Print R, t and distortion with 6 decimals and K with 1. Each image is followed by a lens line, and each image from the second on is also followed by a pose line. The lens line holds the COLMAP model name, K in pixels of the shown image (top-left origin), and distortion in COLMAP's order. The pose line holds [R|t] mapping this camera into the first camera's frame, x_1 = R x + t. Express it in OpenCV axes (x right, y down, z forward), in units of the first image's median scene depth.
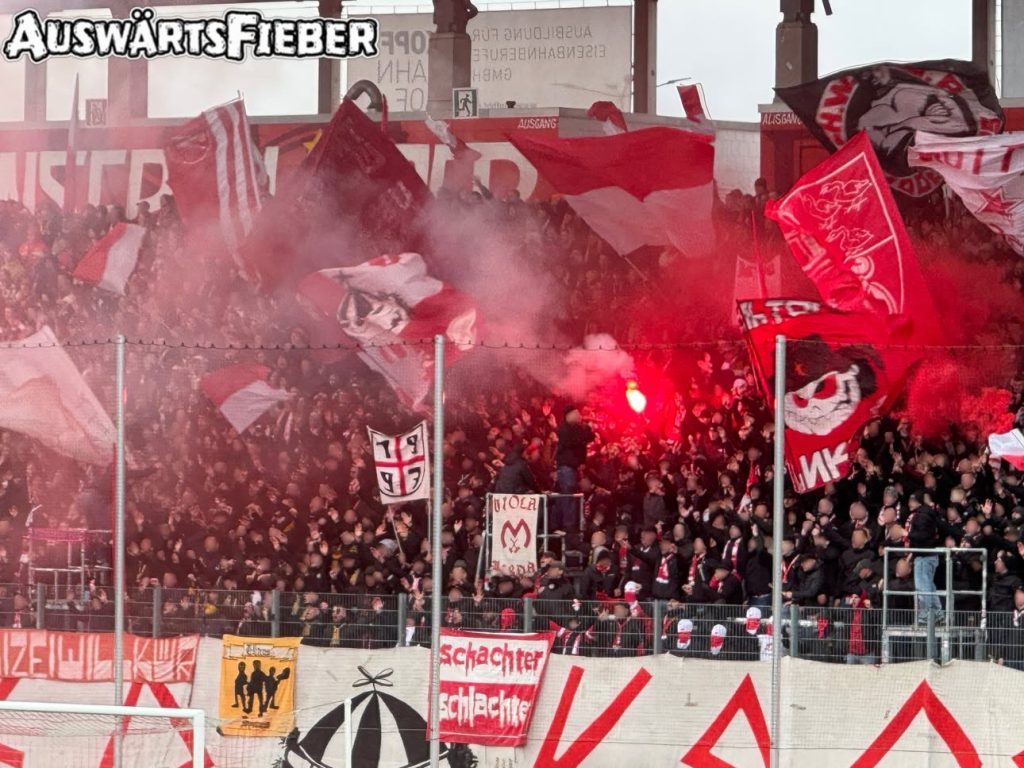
lens RADIAL K [[4733.8, 0, 733.4], [0, 4733.8, 383.6], [0, 0, 1]] dist [0.254354, 2.168871]
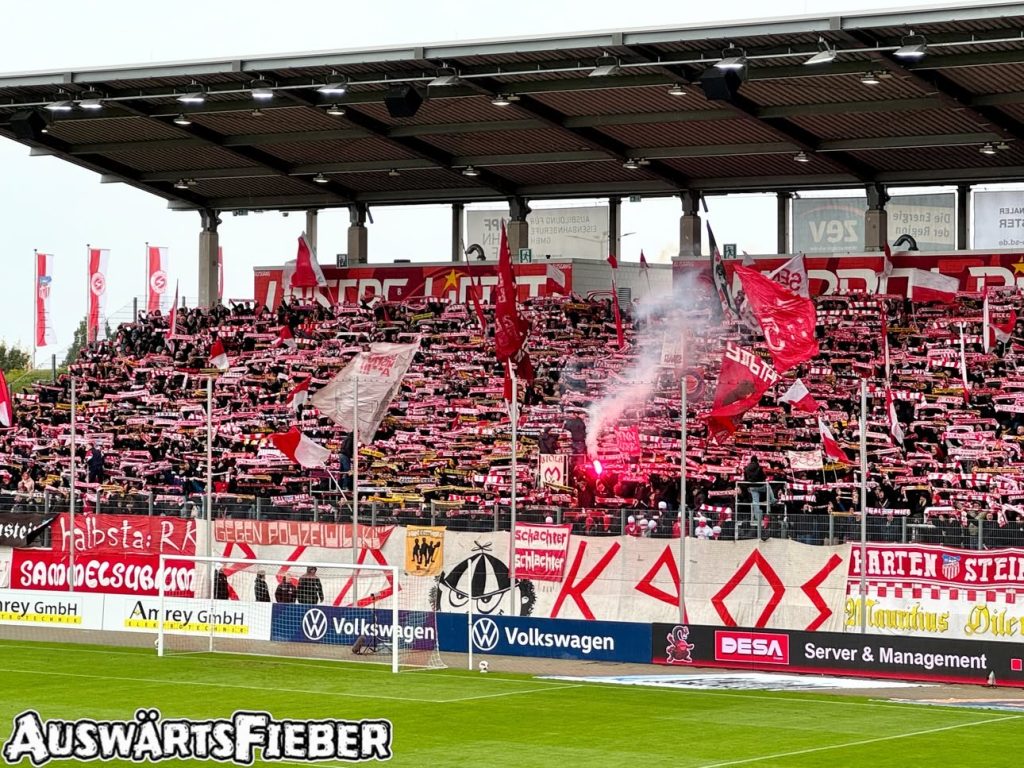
lens RADIAL K [[3731.4, 0, 512.0], [0, 3731.4, 384.0], [0, 0, 1]] dist [0.058110, 3.858873]
pose [[0.995977, -0.005084, -0.089460, 0.076046], [0.006470, 0.999863, 0.015213, -0.029283], [0.089370, -0.015731, 0.995874, -0.545884]]
